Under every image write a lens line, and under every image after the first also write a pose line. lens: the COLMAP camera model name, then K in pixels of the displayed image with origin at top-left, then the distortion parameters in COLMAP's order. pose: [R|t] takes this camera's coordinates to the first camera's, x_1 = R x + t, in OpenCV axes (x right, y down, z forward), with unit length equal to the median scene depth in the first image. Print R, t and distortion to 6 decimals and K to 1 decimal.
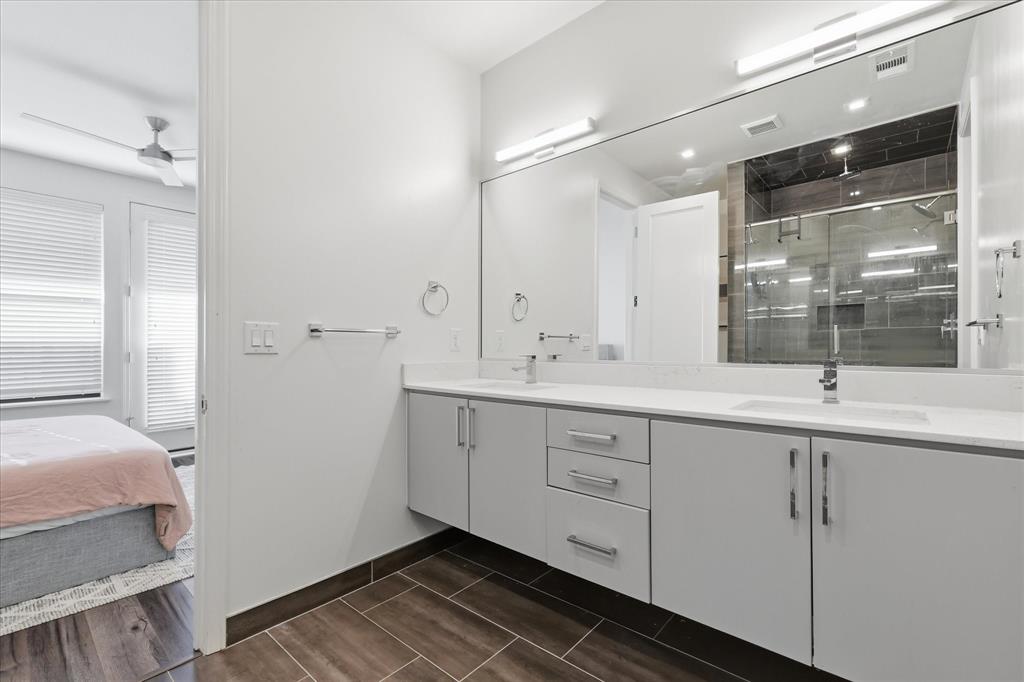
lens RADIAL K [[453.4, 0, 510.1], [0, 453.4, 335.7], [0, 0, 1]] dist [0.002024, 0.000250]
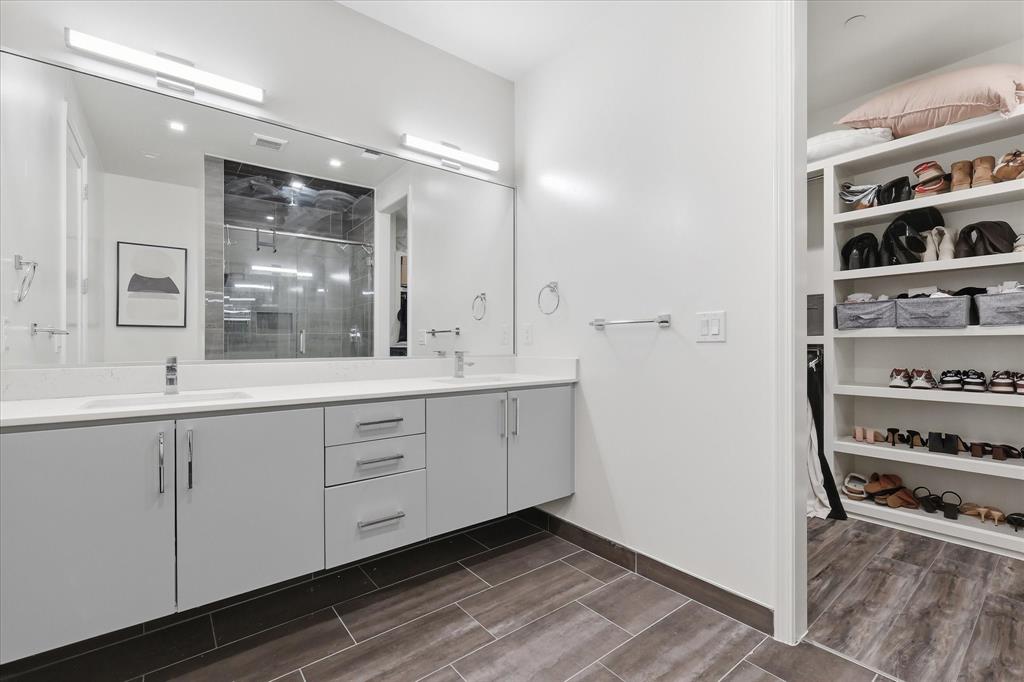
lens RADIAL K [[454.8, 0, 512.0], [0, 454.8, 341.0], [0, 0, 1]] dist [0.000791, 0.000392]
pose [[0.189231, 0.010581, 0.981876, -0.837545], [-0.016139, 0.999840, -0.007664, 0.022130], [-0.981800, -0.014396, 0.189371, 0.460782]]
